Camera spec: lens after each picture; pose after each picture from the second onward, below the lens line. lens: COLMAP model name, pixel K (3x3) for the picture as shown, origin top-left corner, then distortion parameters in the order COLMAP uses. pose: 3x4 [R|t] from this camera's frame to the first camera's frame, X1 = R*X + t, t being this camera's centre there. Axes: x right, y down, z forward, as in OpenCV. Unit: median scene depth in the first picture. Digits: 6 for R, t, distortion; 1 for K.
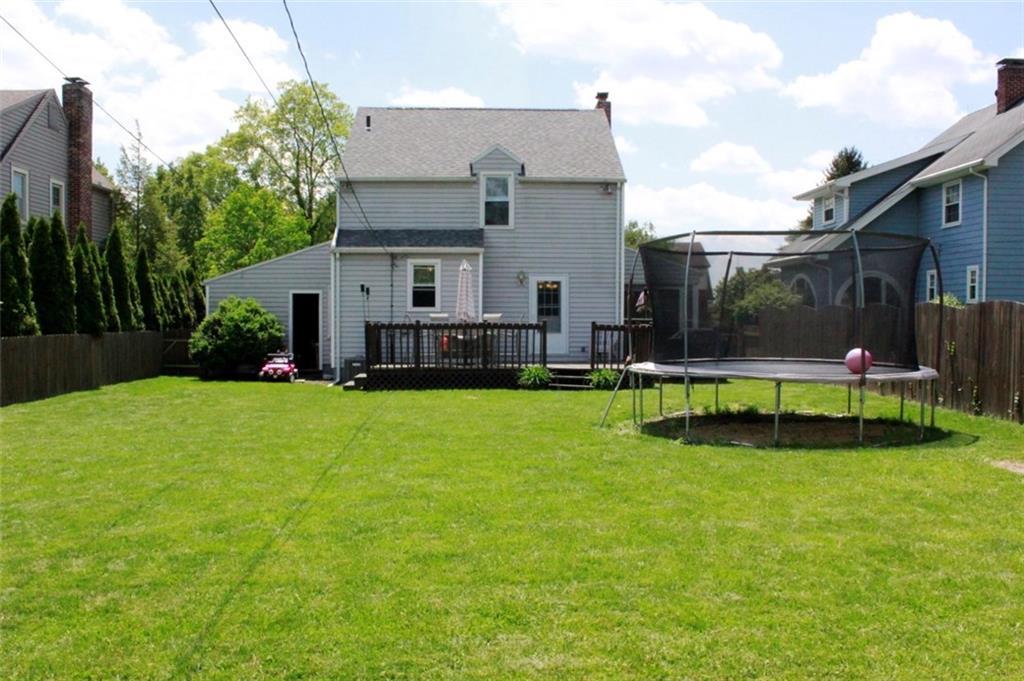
lens RADIAL K [[922.0, 0, 510.9], [0, 922.0, 349.4], [0, 0, 1]] dist [-0.152201, 0.144397]
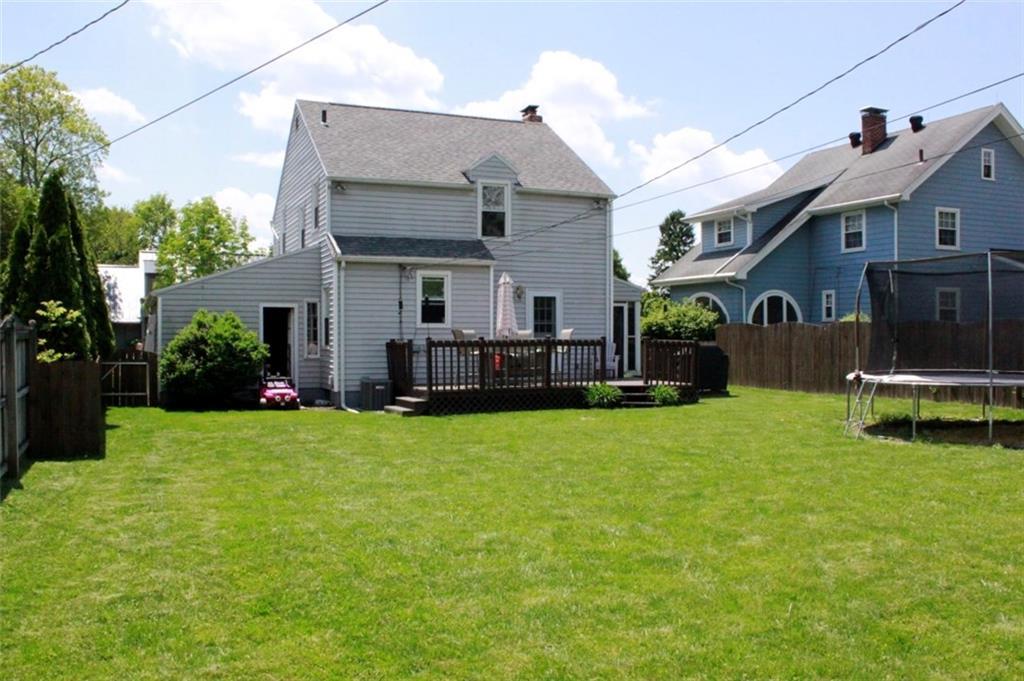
lens RADIAL K [[922.0, 0, 520.8], [0, 922.0, 346.2], [0, 0, 1]] dist [-0.152201, 0.144397]
pose [[0.927827, -0.007766, 0.372929, -0.344690], [0.016847, 0.999636, -0.021096, -0.001995], [-0.372630, 0.025856, 0.927620, 0.114896]]
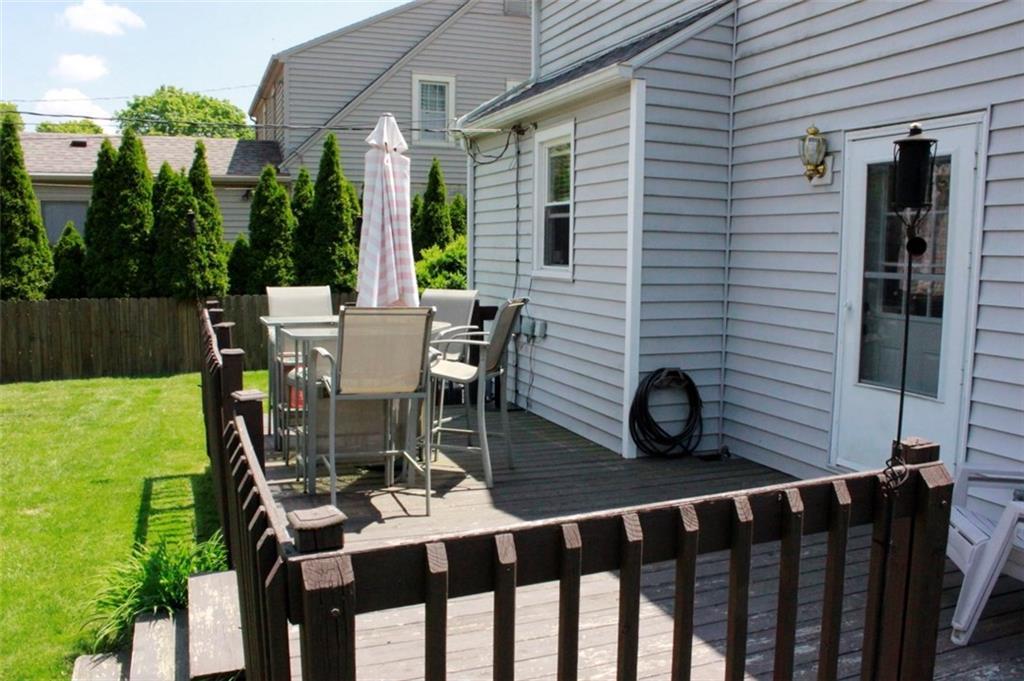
lens RADIAL K [[840.0, 0, 527.9], [0, 840.0, 361.6], [0, 0, 1]] dist [-0.157530, 0.119313]
pose [[0.335170, 0.129472, -0.933219, 0.199531], [-0.035438, 0.991544, 0.124836, -0.047527], [0.941491, -0.008770, 0.336924, 0.854185]]
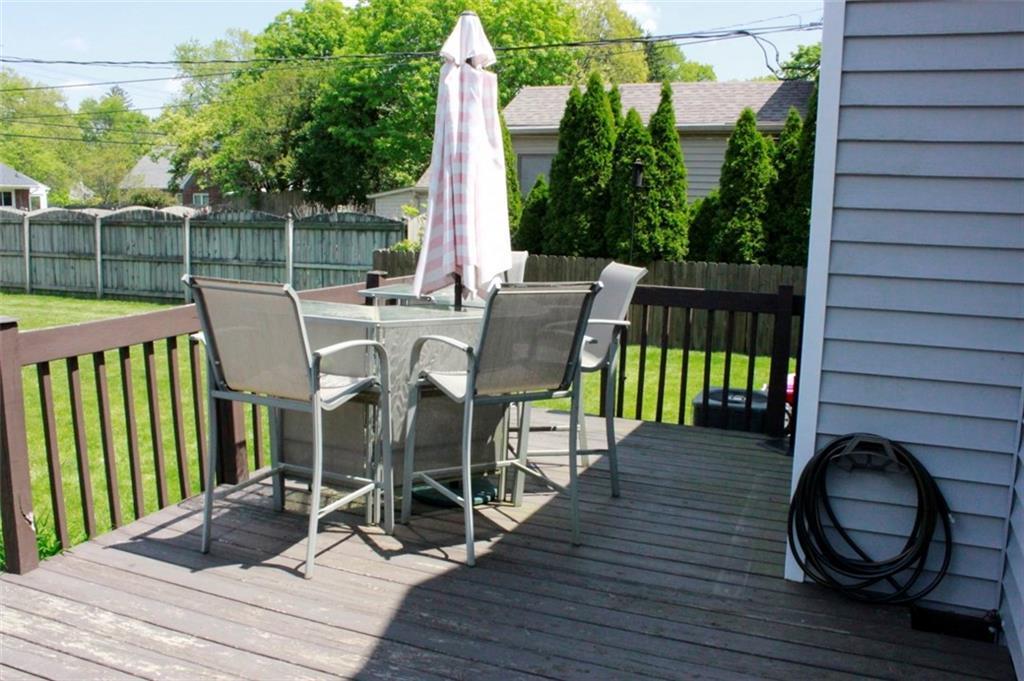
lens RADIAL K [[922.0, 0, 511.8], [0, 922.0, 340.6], [0, 0, 1]] dist [-0.152201, 0.144397]
pose [[-0.422106, 0.127575, -0.897525, 0.127646], [-0.044580, 0.985930, 0.161107, -0.051015], [0.905450, 0.108016, -0.410480, 0.989515]]
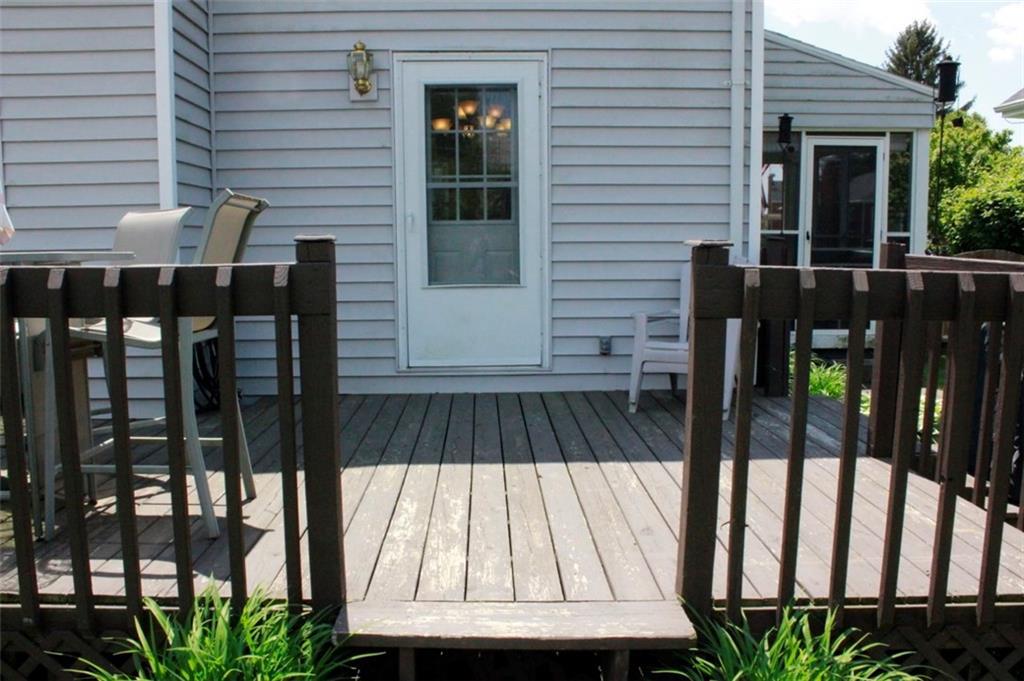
lens RADIAL K [[922.0, 0, 510.2], [0, 922.0, 356.2], [0, 0, 1]] dist [-0.152201, 0.144397]
pose [[0.999910, -0.008813, -0.010090, 0.054451], [0.009757, 0.995168, 0.097705, -0.023692], [0.009180, -0.097795, 0.995164, 0.746199]]
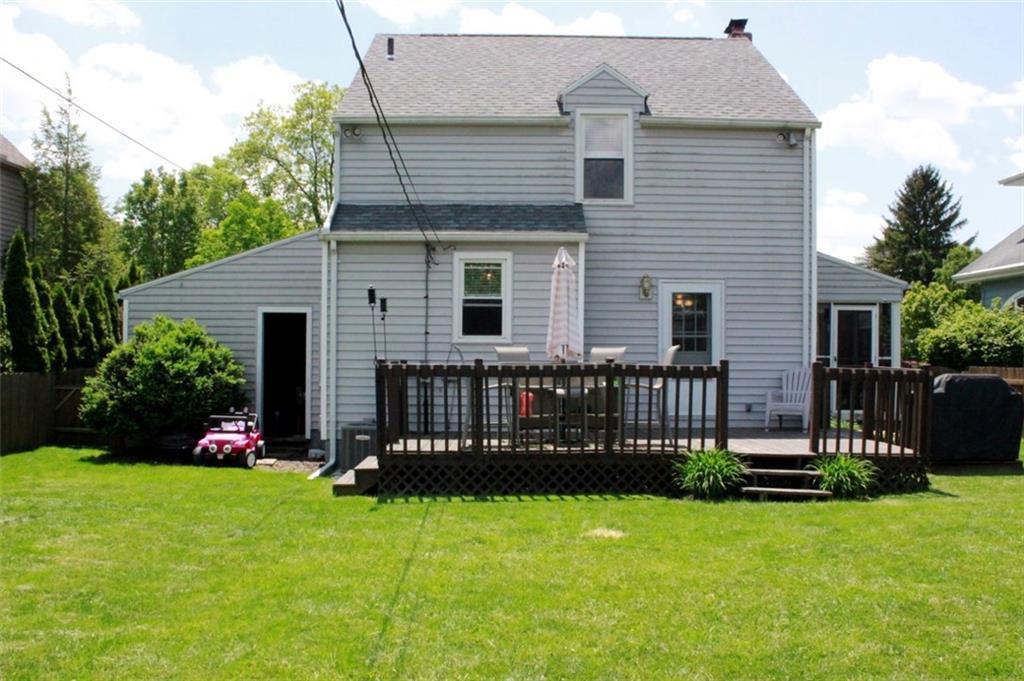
lens RADIAL K [[922.0, 0, 508.1], [0, 922.0, 350.2], [0, 0, 1]] dist [-0.152201, 0.144397]
pose [[0.999456, 0.003458, -0.032788, -0.057568], [-0.004663, 0.999314, -0.036745, -0.015013], [0.032639, 0.036878, 0.998787, 0.412017]]
